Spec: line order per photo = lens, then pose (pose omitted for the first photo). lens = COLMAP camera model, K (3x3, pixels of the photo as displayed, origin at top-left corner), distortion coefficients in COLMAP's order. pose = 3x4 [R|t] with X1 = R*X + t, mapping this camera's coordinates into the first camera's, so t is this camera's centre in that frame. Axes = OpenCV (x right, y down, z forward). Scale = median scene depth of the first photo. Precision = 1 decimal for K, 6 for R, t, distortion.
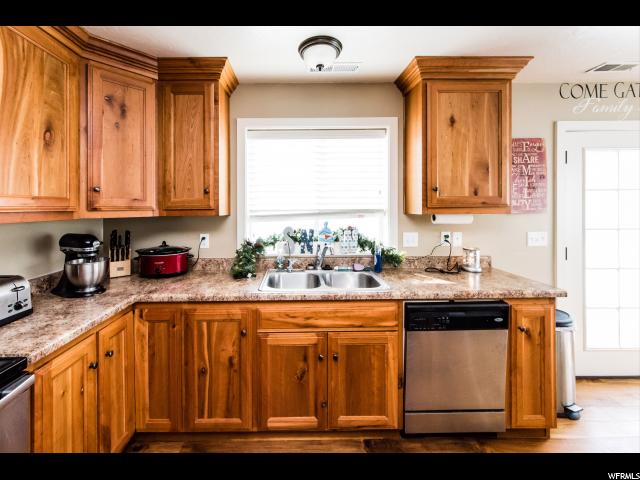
lens RADIAL K [[284.6, 0, 302.6], [0, 284.6, 203.0], [0, 0, 1]] dist [-0.001416, -0.001157]
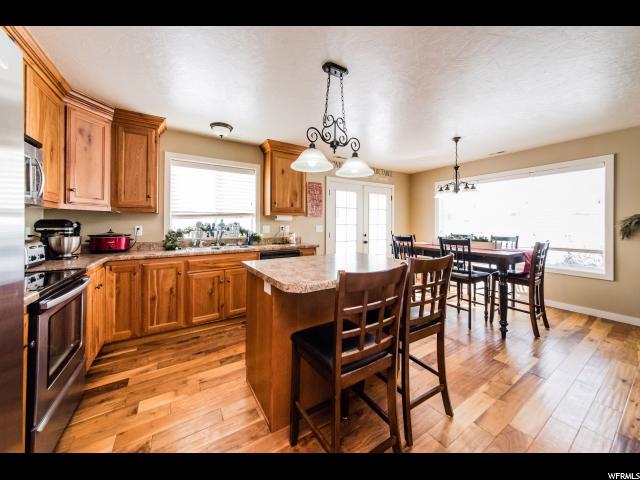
lens RADIAL K [[234.6, 0, 299.4], [0, 234.6, 225.9], [0, 0, 1]] dist [-0.005670, 0.001279]
pose [[0.876646, 0.004372, 0.481116, -0.234750], [-0.008612, 0.999941, 0.006604, 0.115106], [-0.481059, -0.009933, 0.876632, -0.647457]]
